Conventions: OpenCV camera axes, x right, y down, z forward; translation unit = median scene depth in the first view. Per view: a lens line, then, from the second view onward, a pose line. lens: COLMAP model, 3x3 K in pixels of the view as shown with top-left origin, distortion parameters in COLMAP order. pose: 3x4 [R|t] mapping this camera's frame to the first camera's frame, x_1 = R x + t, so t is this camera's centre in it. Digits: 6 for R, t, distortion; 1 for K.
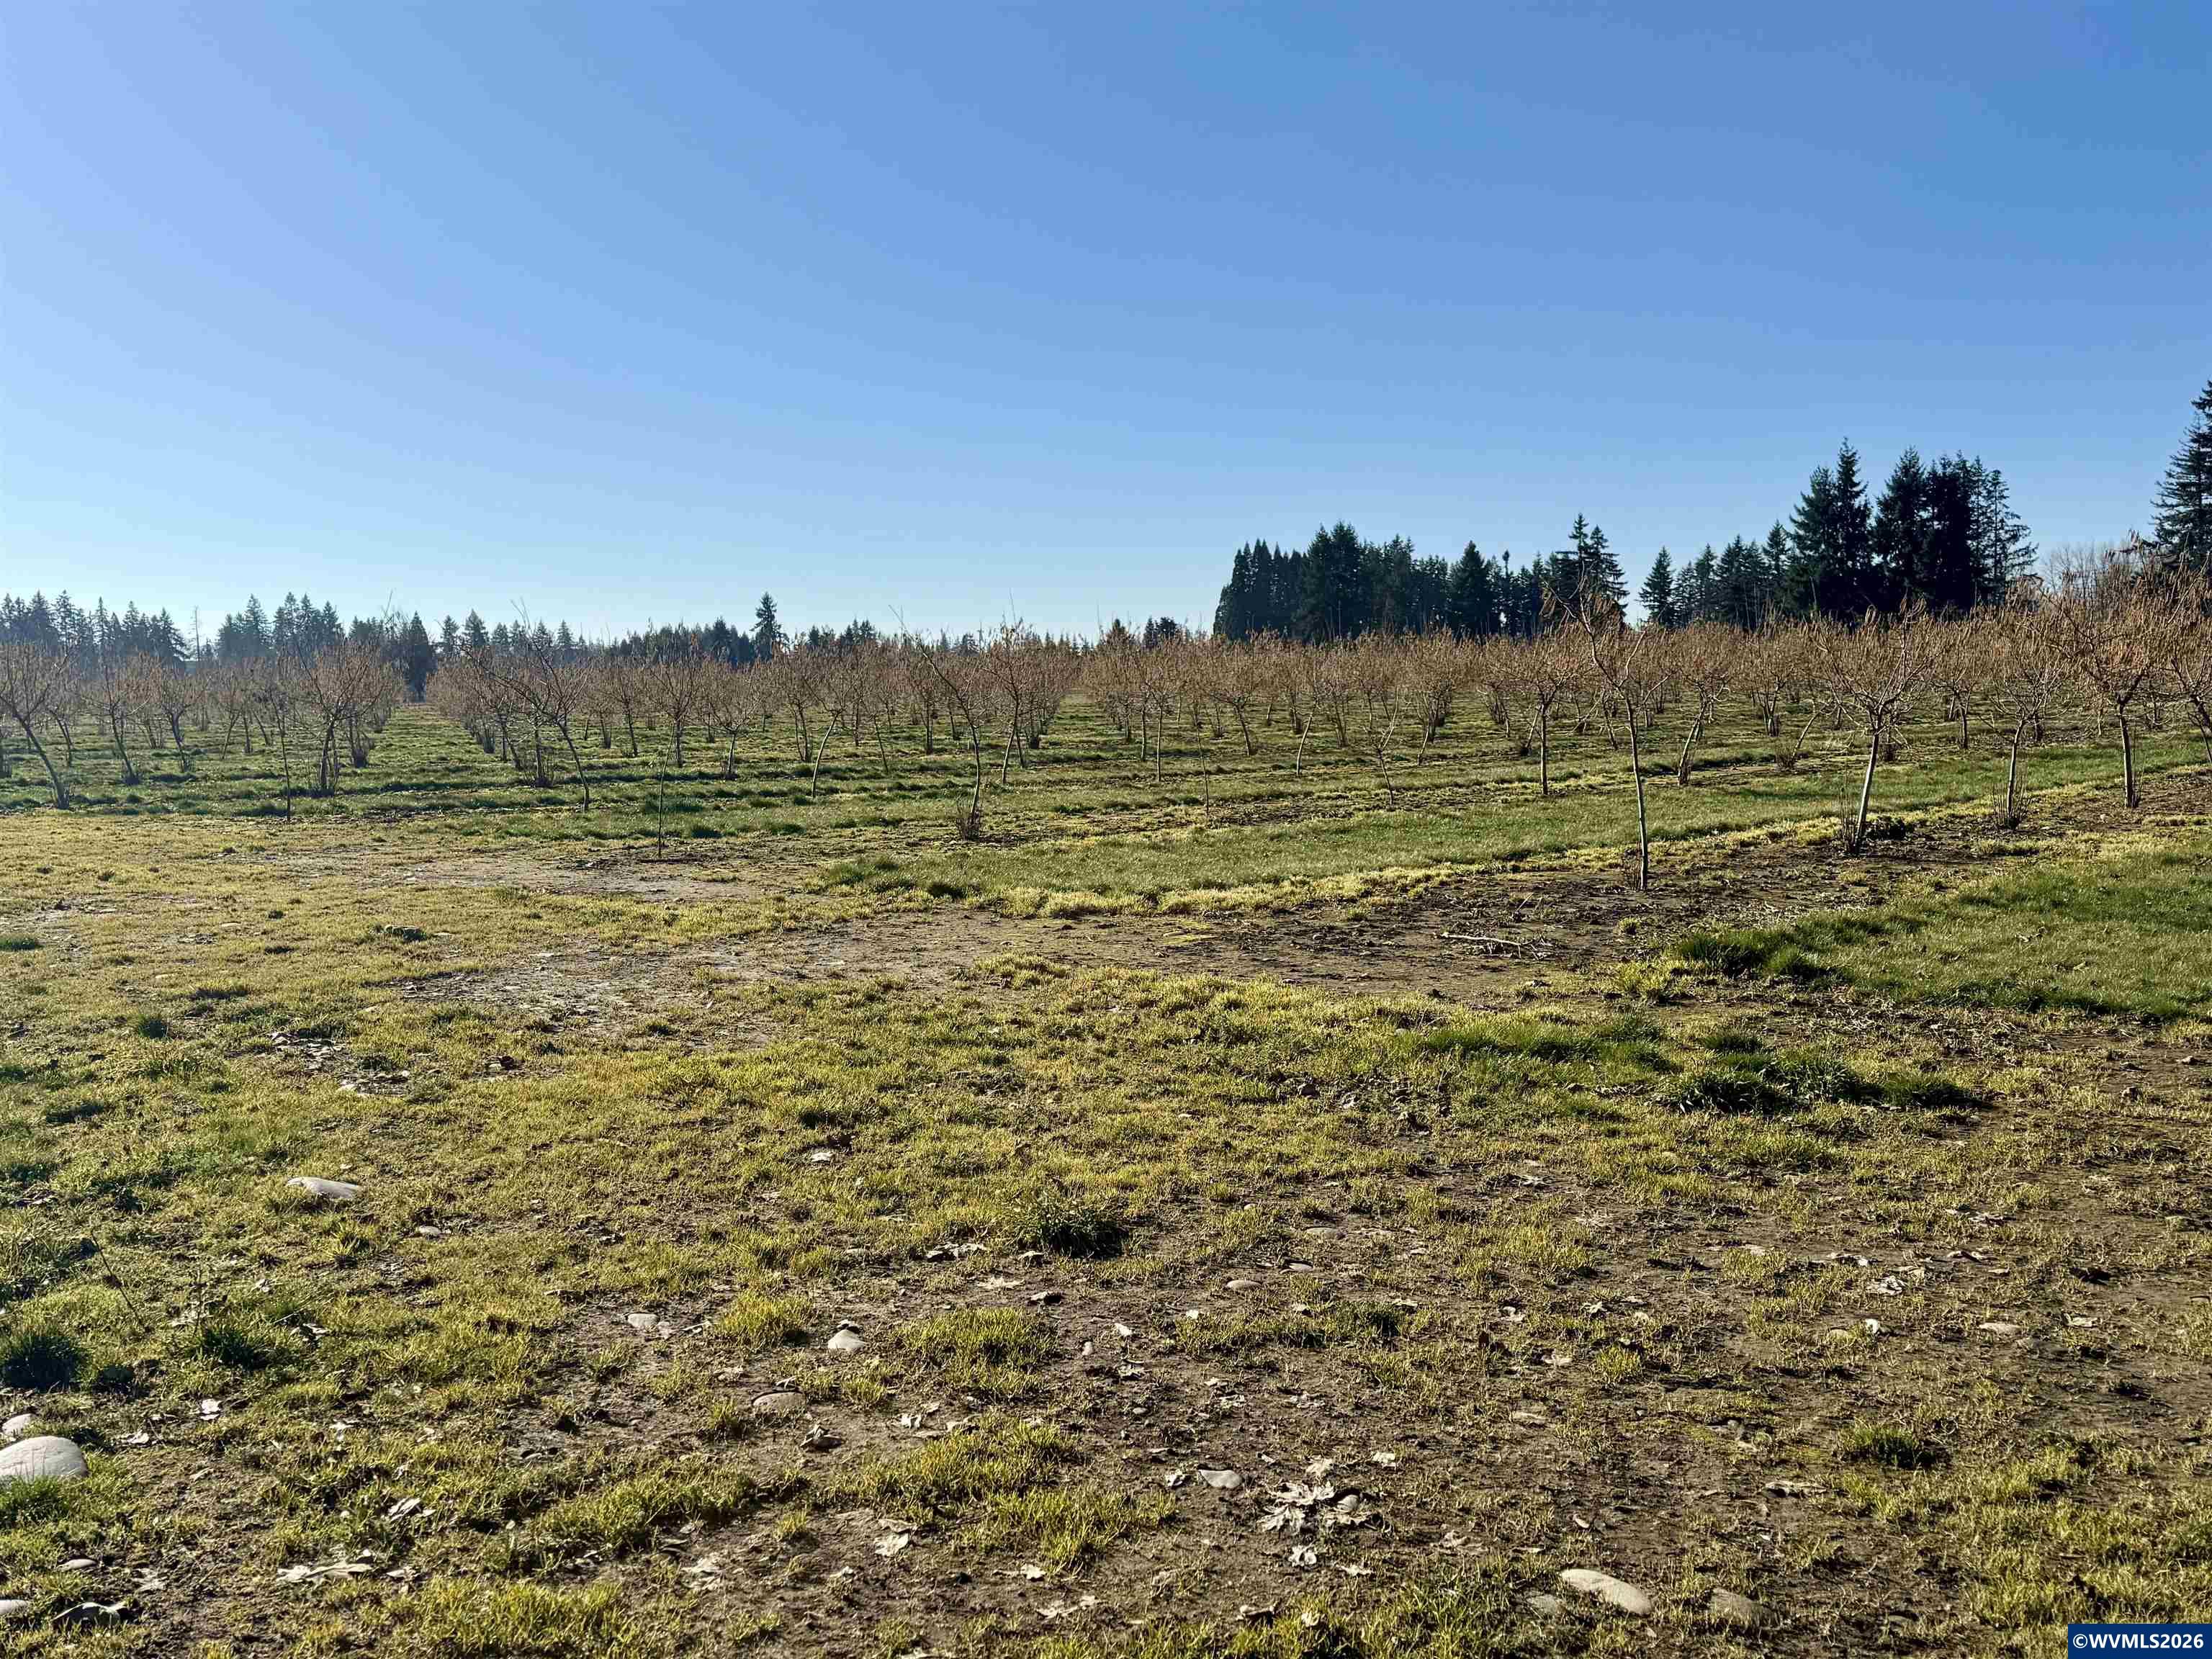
lens RADIAL K [[1754.5, 0, 1106.0], [0, 1754.5, 829.5], [0, 0, 1]] dist [0.046906, -0.080243]
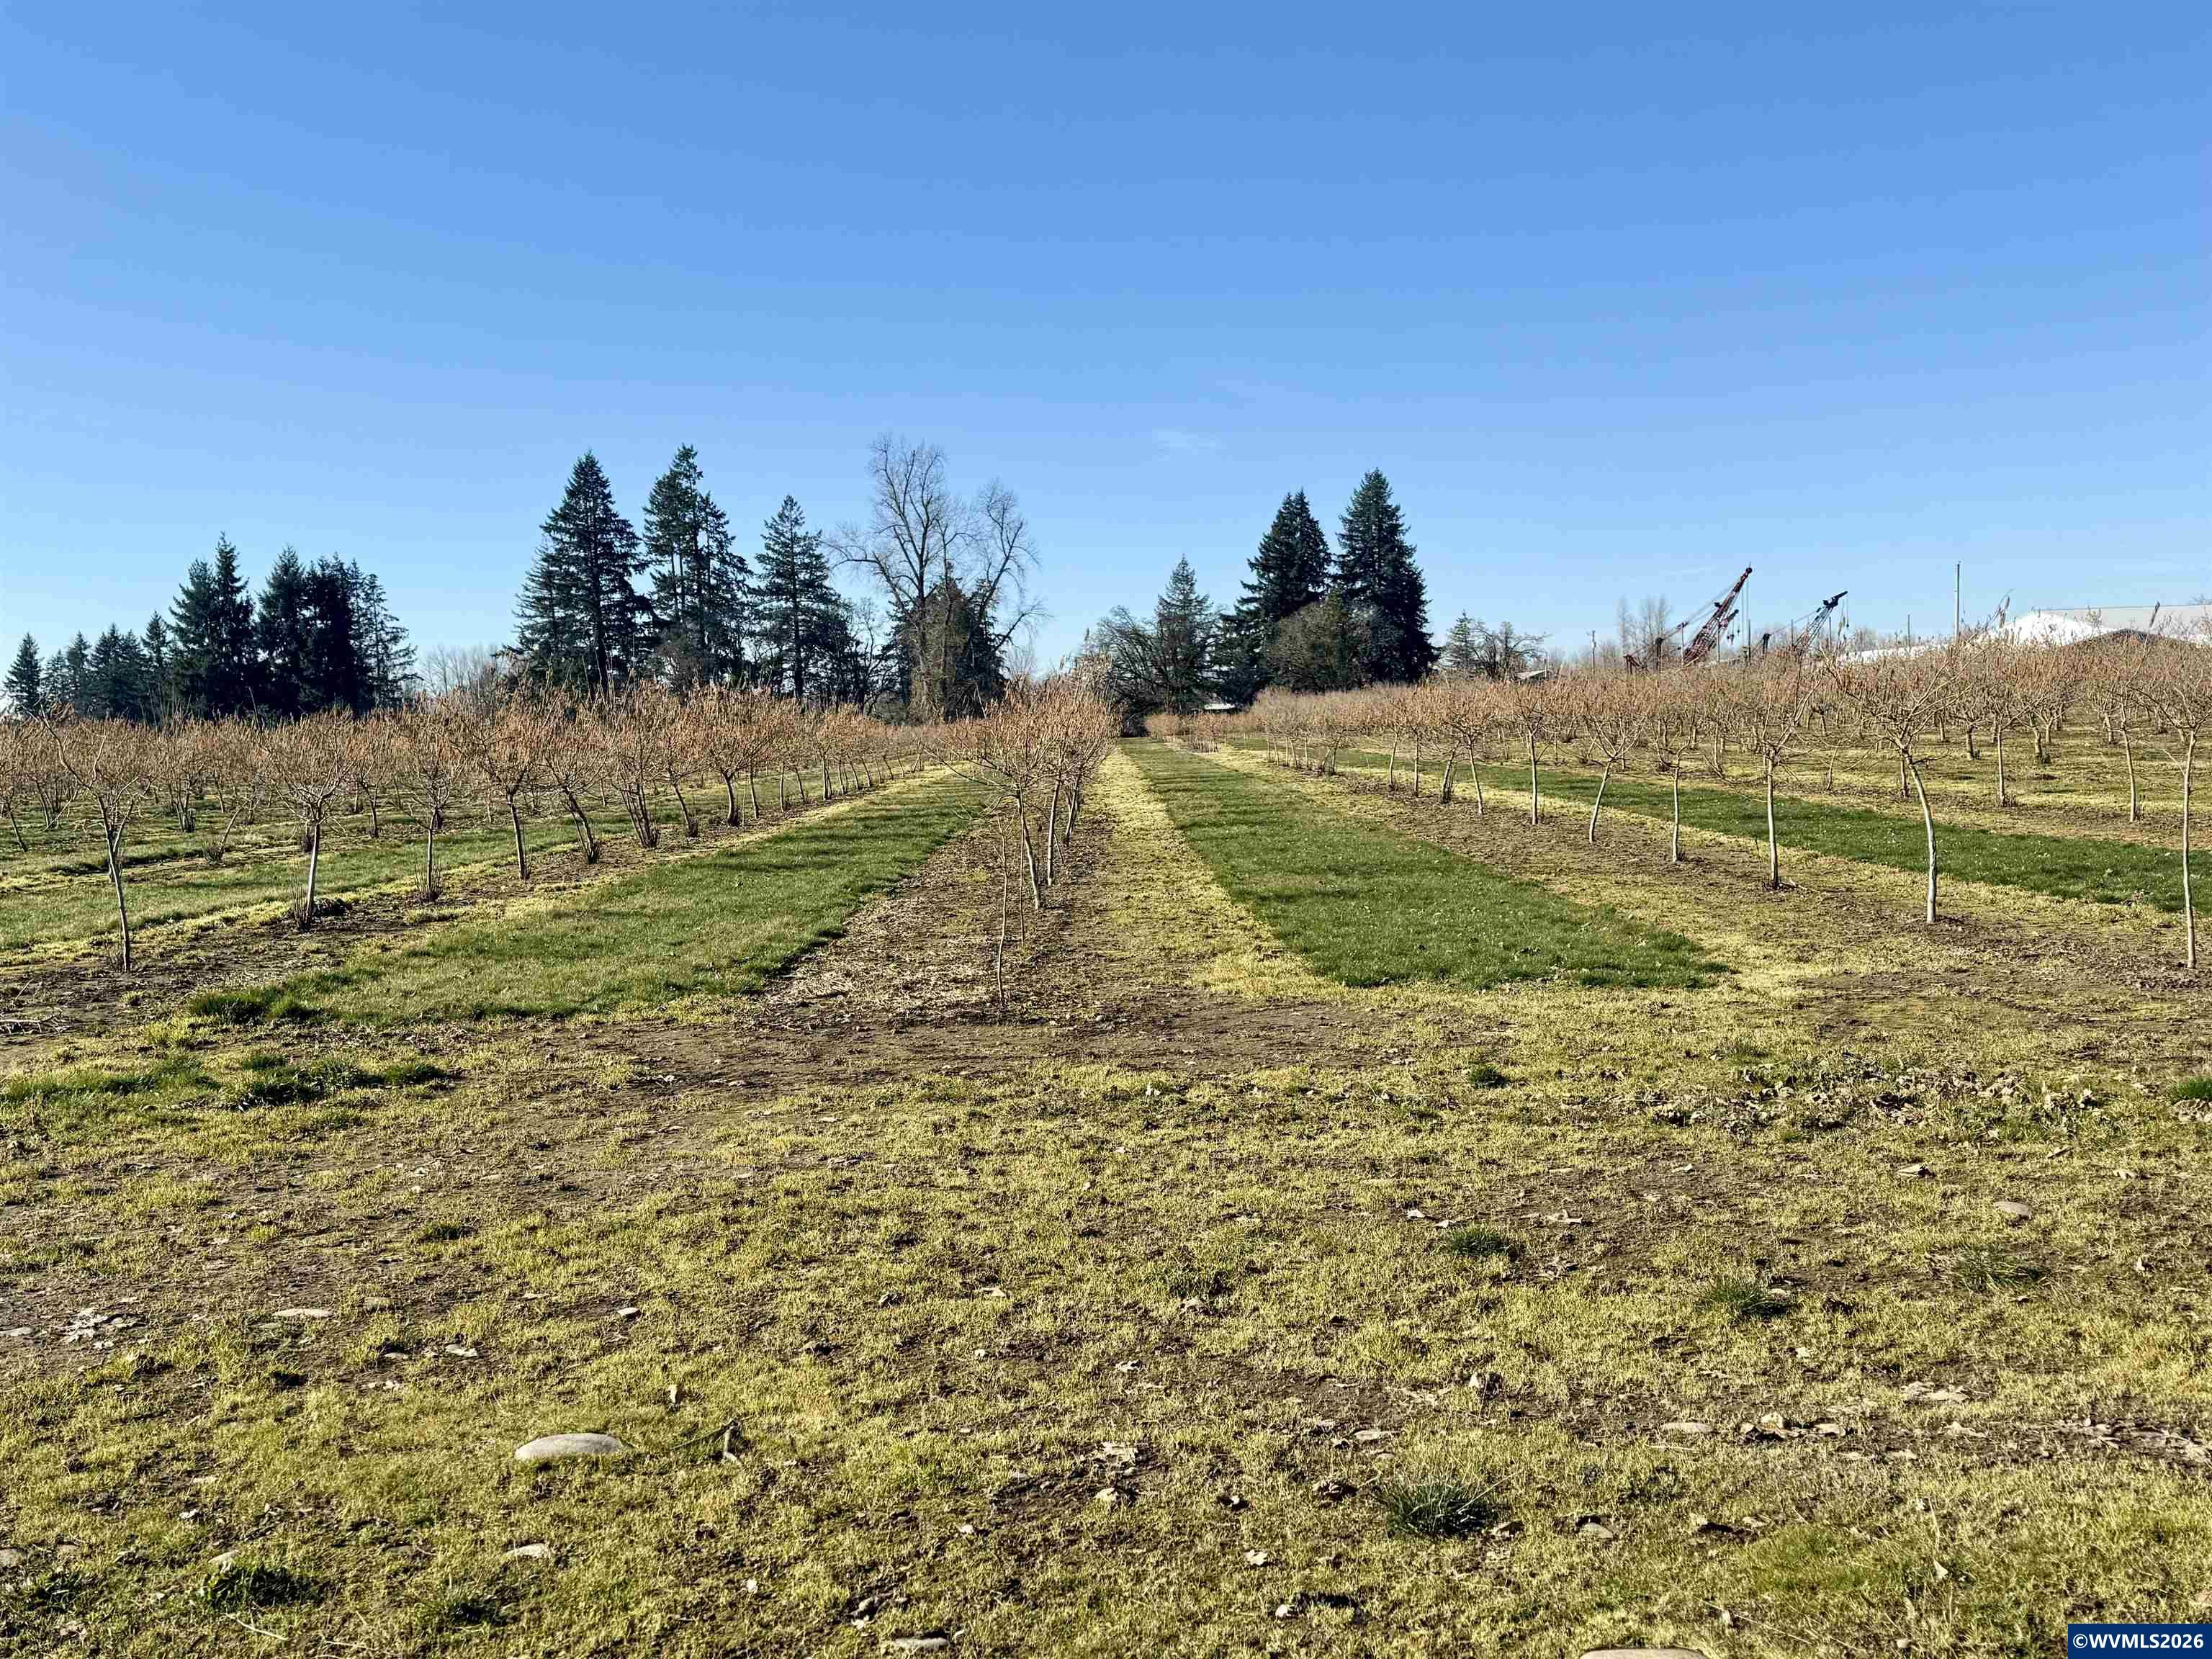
lens RADIAL K [[1773.6, 0, 1106.0], [0, 1773.6, 829.5], [0, 0, 1]] dist [0.293507, -0.498634]
pose [[0.664970, -0.035335, 0.746034, -0.117499], [0.075537, 0.996940, -0.020111, 0.012169], [-0.743041, 0.069726, 0.665604, -0.182520]]
